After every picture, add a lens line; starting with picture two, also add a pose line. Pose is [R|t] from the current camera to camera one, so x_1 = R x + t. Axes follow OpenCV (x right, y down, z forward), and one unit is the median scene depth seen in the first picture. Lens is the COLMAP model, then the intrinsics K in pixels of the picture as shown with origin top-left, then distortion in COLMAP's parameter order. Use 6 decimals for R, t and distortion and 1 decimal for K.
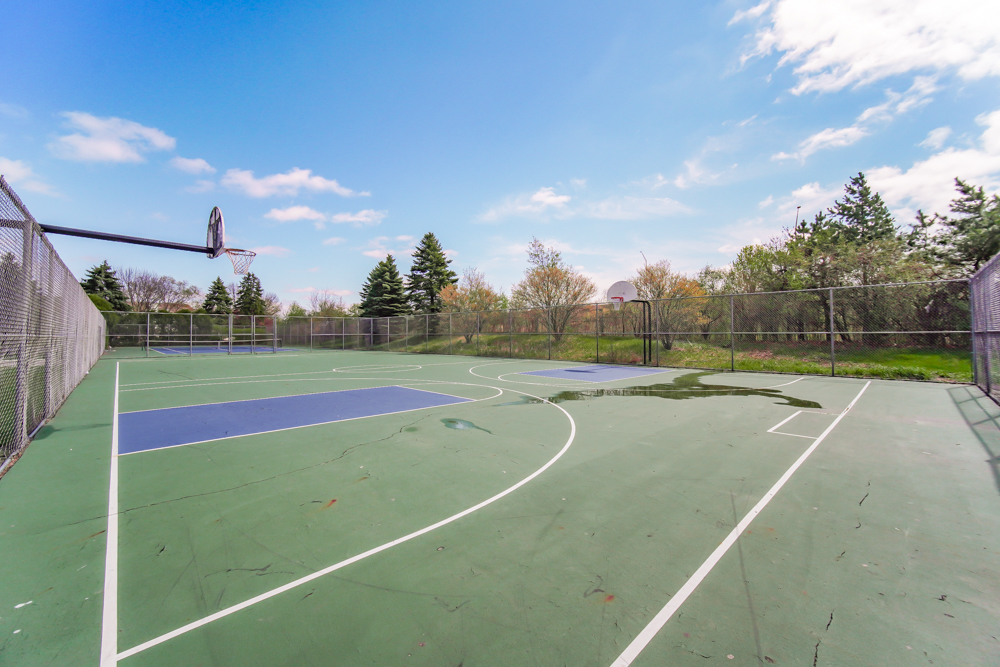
lens RADIAL K [[393.9, 0, 495.1], [0, 393.9, 324.4], [0, 0, 1]] dist [-0.001478, -0.000107]
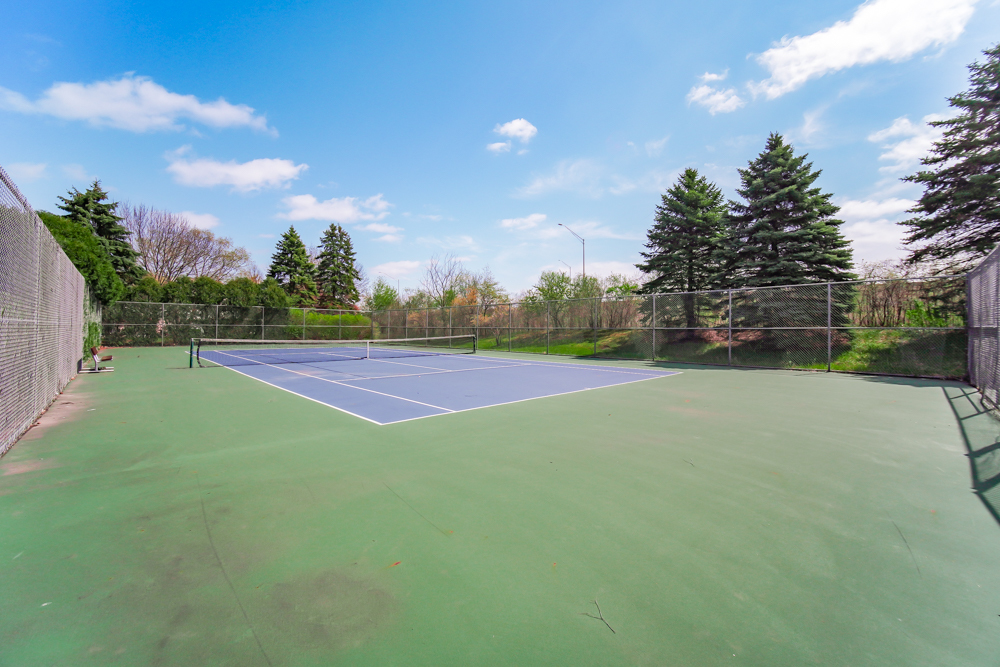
lens RADIAL K [[393.9, 0, 495.1], [0, 393.9, 324.4], [0, 0, 1]] dist [-0.001478, -0.000107]
pose [[0.999975, 0.007026, 0.000379, -0.425483], [-0.007031, 0.999883, 0.013572, 0.015923], [-0.000283, -0.013574, 0.999908, 0.439723]]
